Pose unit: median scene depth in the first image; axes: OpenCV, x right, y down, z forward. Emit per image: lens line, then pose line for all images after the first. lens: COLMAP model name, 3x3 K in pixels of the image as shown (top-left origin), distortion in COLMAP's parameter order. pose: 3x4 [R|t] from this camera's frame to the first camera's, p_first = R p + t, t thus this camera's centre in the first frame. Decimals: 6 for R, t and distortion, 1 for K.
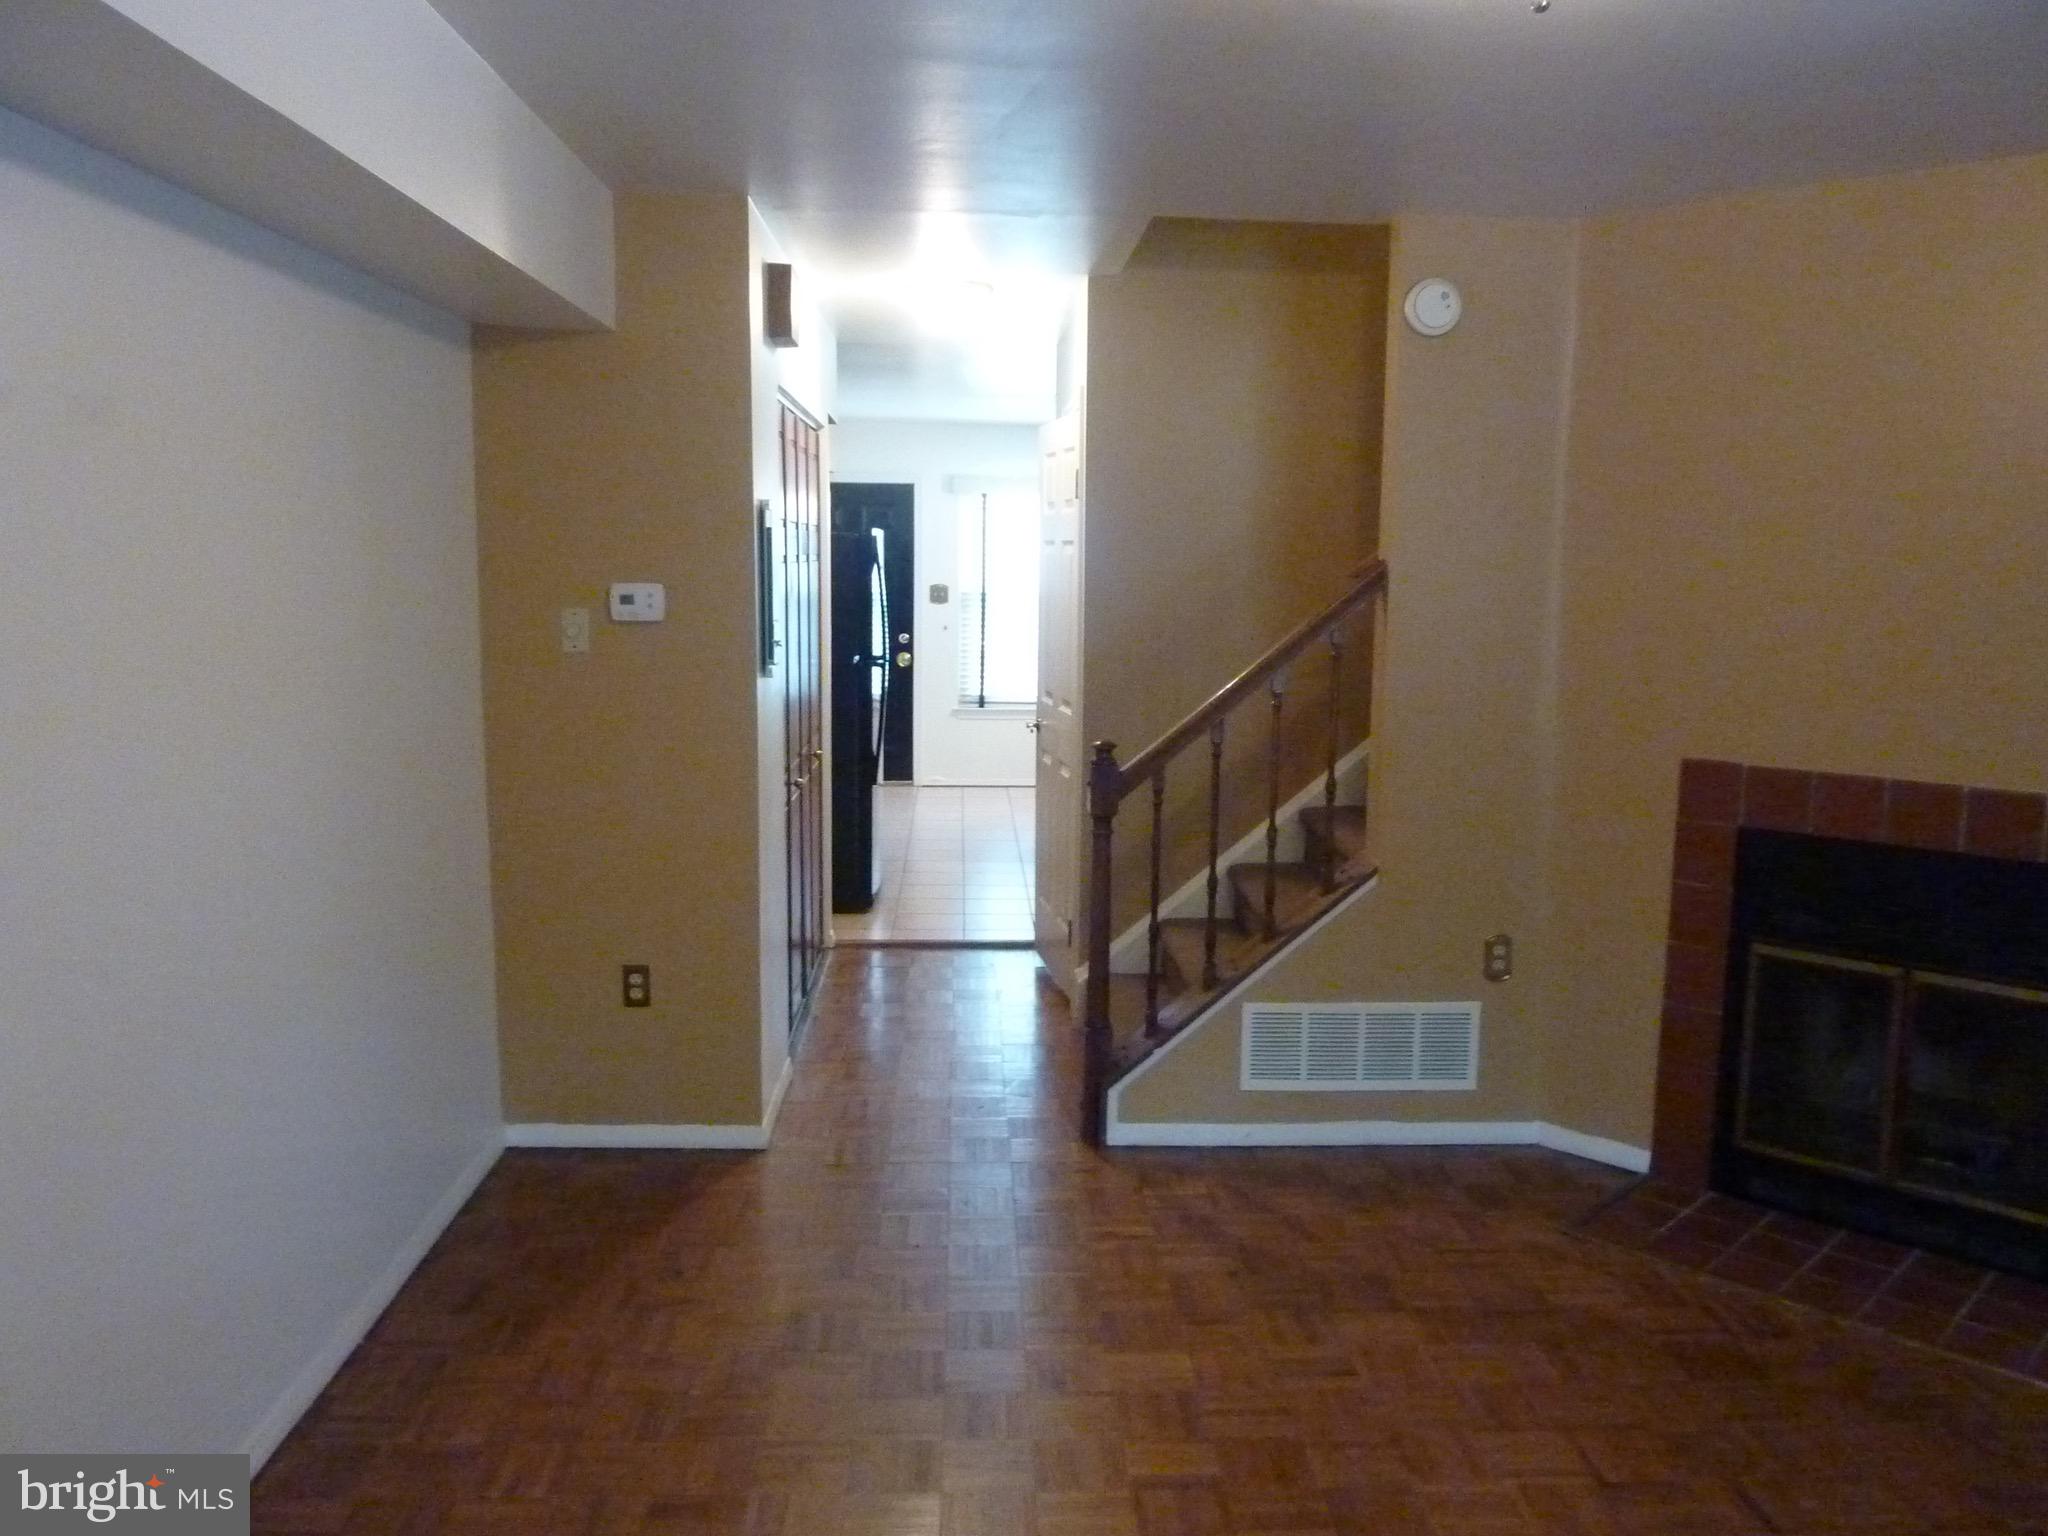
lens RADIAL K [[1531.9, 0, 1024.0], [0, 1531.9, 768.0], [0, 0, 1]] dist [-0.014588, -0.032552]
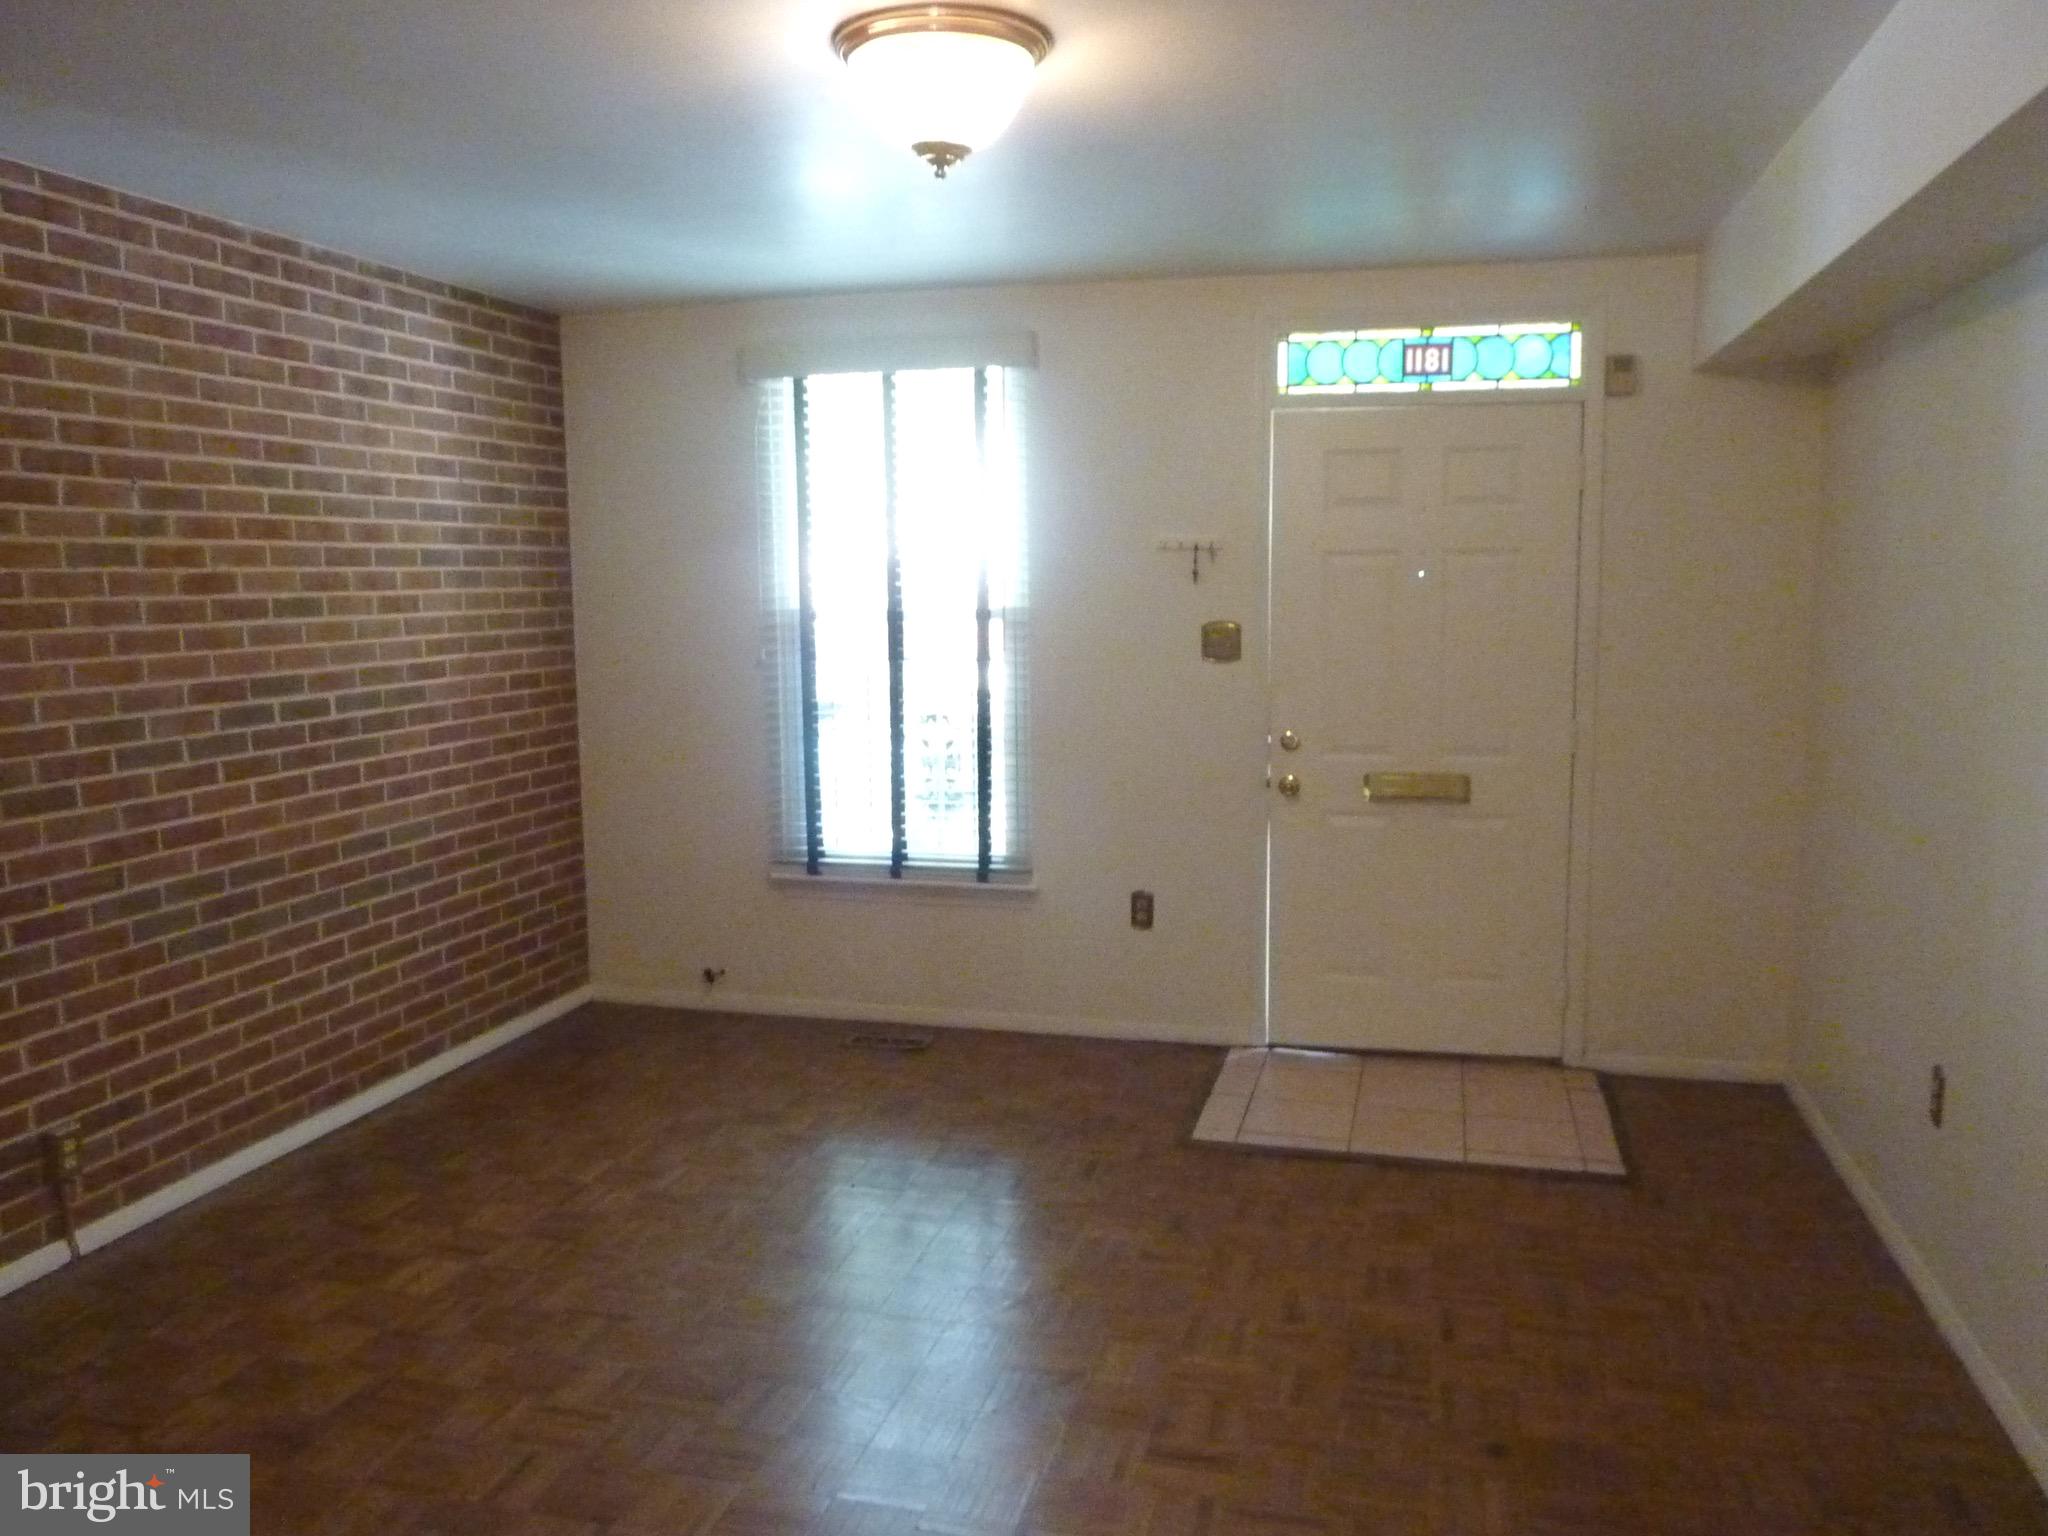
lens RADIAL K [[1531.9, 0, 1024.0], [0, 1531.9, 768.0], [0, 0, 1]] dist [-0.014588, -0.032552]
pose [[-0.950120, -0.047347, 0.308268, -0.087750], [0.034715, 0.966213, 0.255398, -0.137275], [-0.309945, 0.253360, -0.916375, 1.030447]]
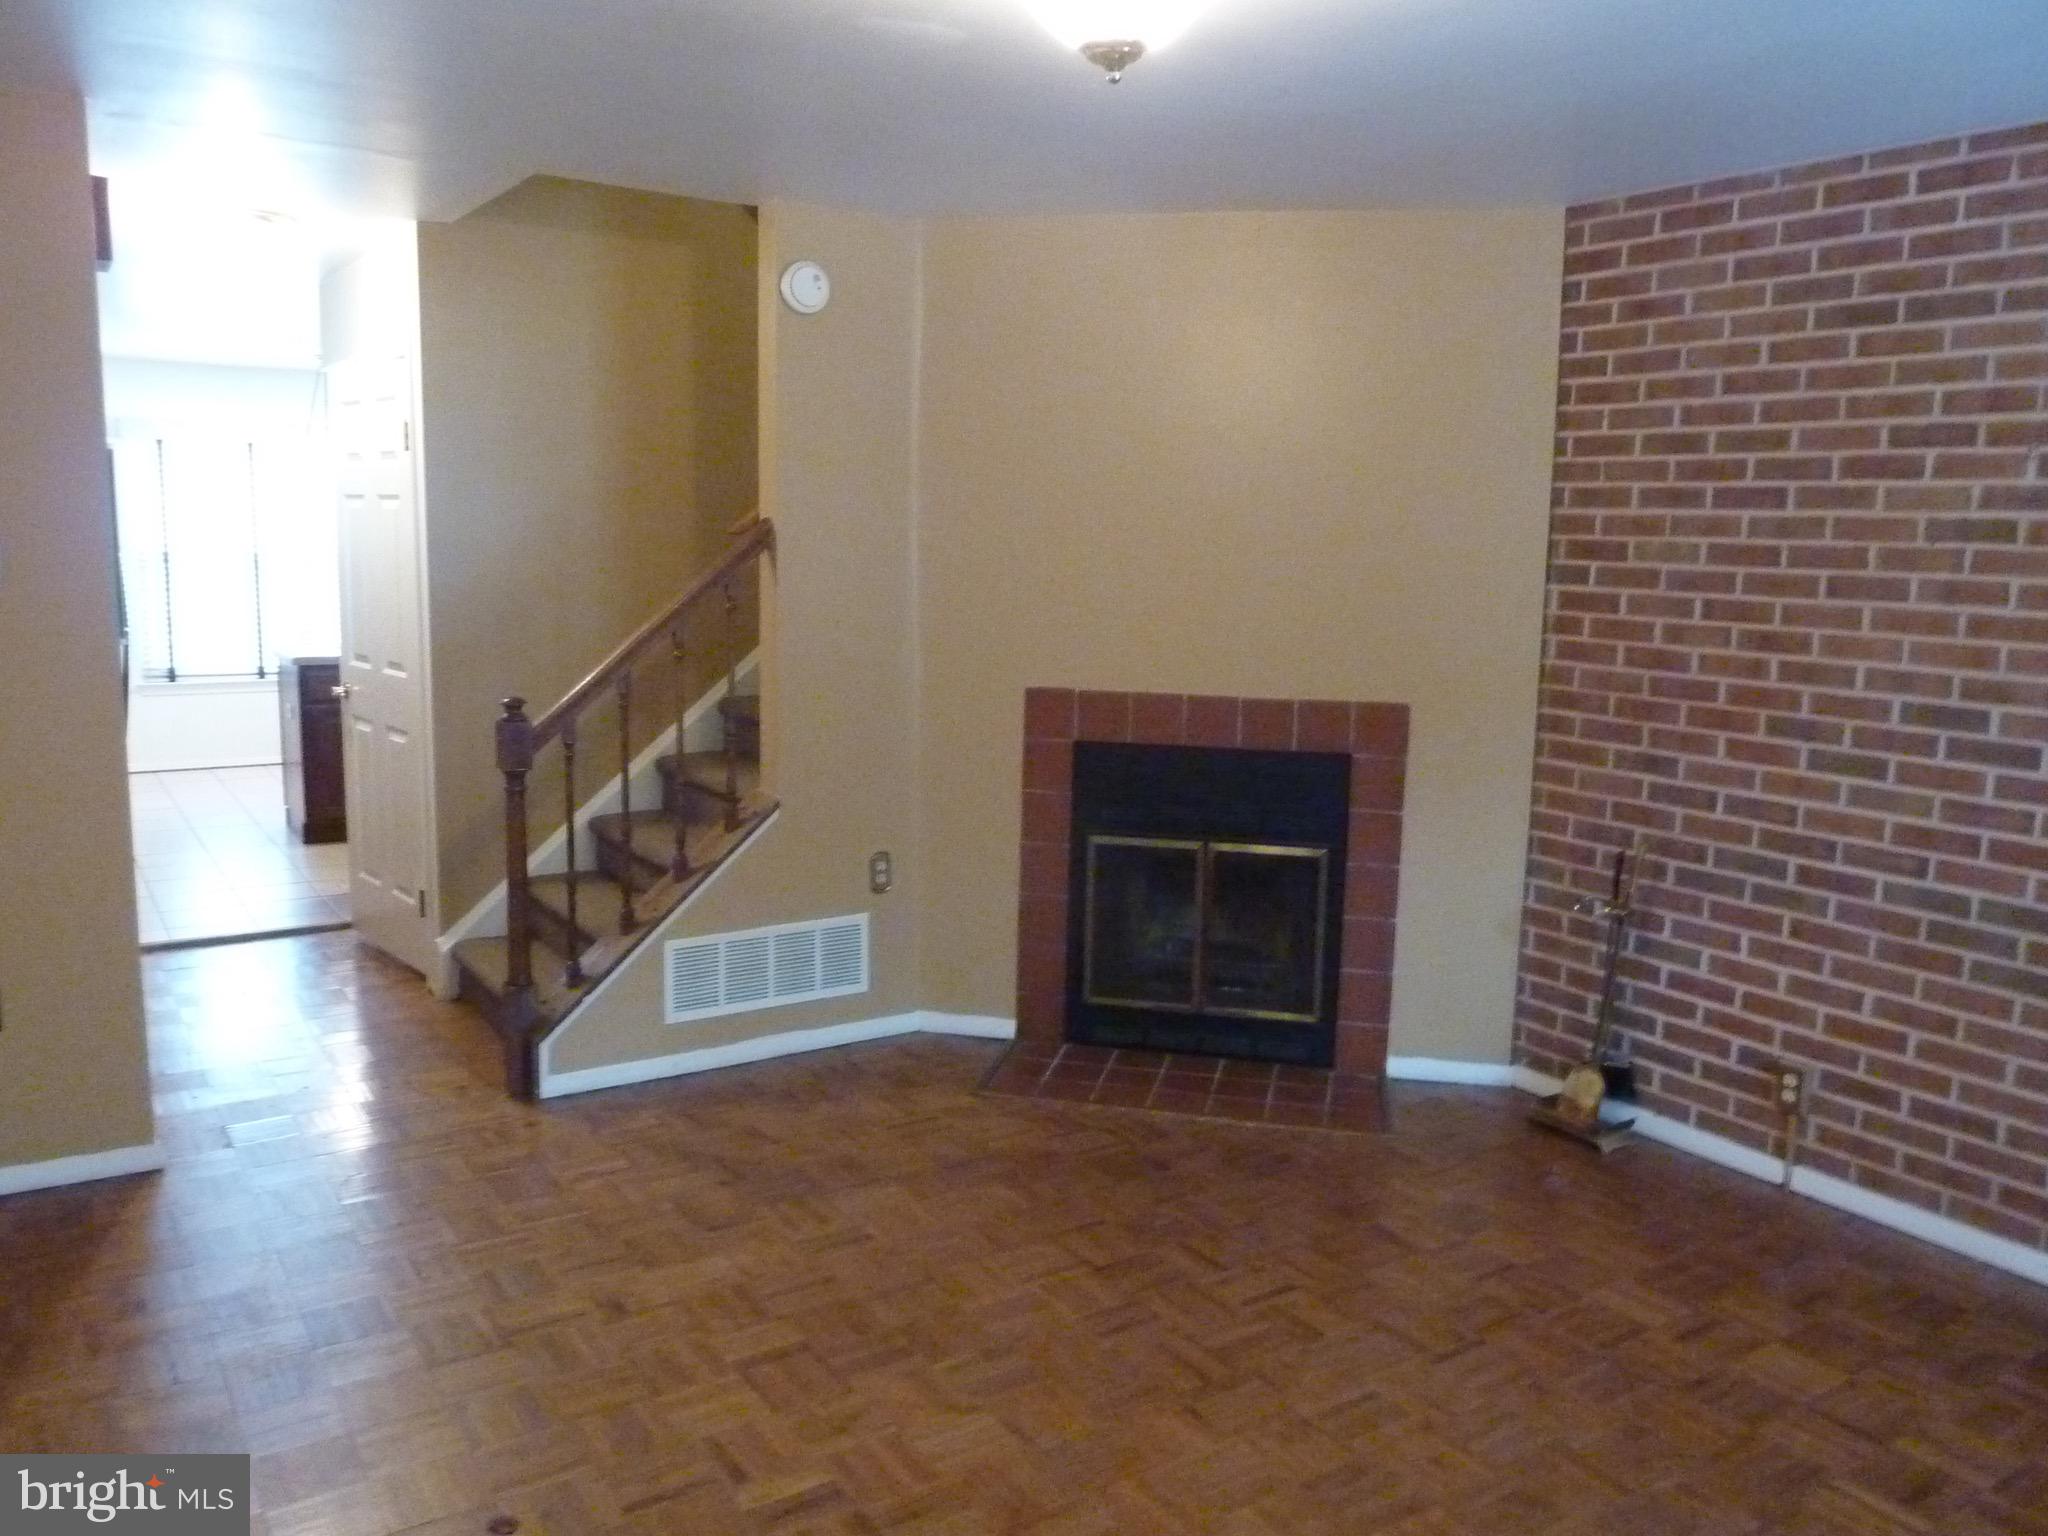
lens RADIAL K [[1516.4, 0, 1024.0], [0, 1516.4, 768.0], [0, 0, 1]] dist [-0.022209, -0.011583]
pose [[0.855692, -0.073415, 0.512252, -0.169449], [0.058864, 0.997269, 0.044598, 0.003415], [-0.514127, -0.008009, 0.857677, -0.016113]]
